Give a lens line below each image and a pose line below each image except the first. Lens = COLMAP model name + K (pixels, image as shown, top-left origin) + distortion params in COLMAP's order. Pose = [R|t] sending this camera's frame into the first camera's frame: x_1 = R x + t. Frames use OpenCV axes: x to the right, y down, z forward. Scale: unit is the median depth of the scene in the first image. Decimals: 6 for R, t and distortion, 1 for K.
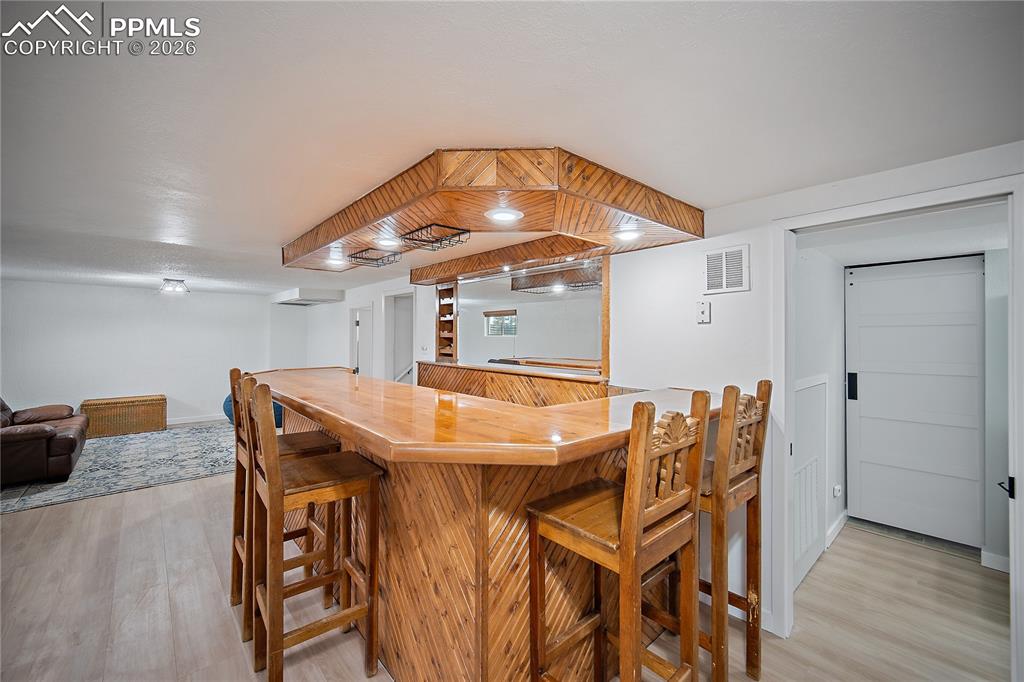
lens RADIAL K [[416.8, 0, 516.0], [0, 416.8, 315.7], [0, 0, 1]] dist [-0.000724, -0.000230]
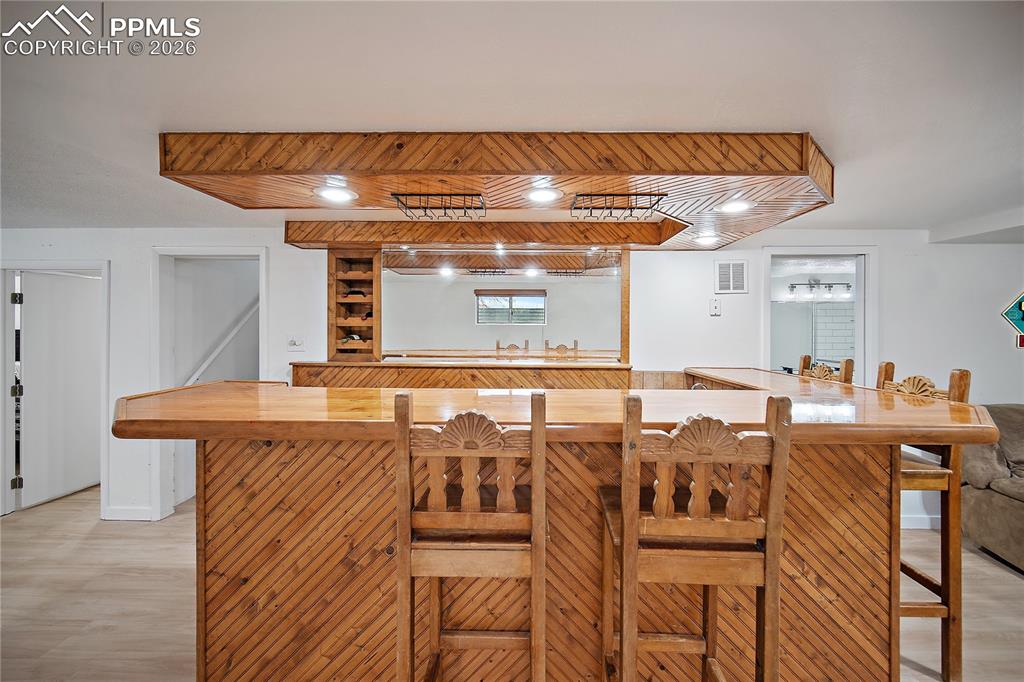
lens RADIAL K [[416.8, 0, 516.0], [0, 416.8, 315.7], [0, 0, 1]] dist [-0.000724, -0.000230]
pose [[0.685093, 0.022396, 0.728112, -0.674655], [-0.038286, 0.999253, 0.005287, 0.025607], [-0.727449, -0.031499, 0.685438, 0.416152]]
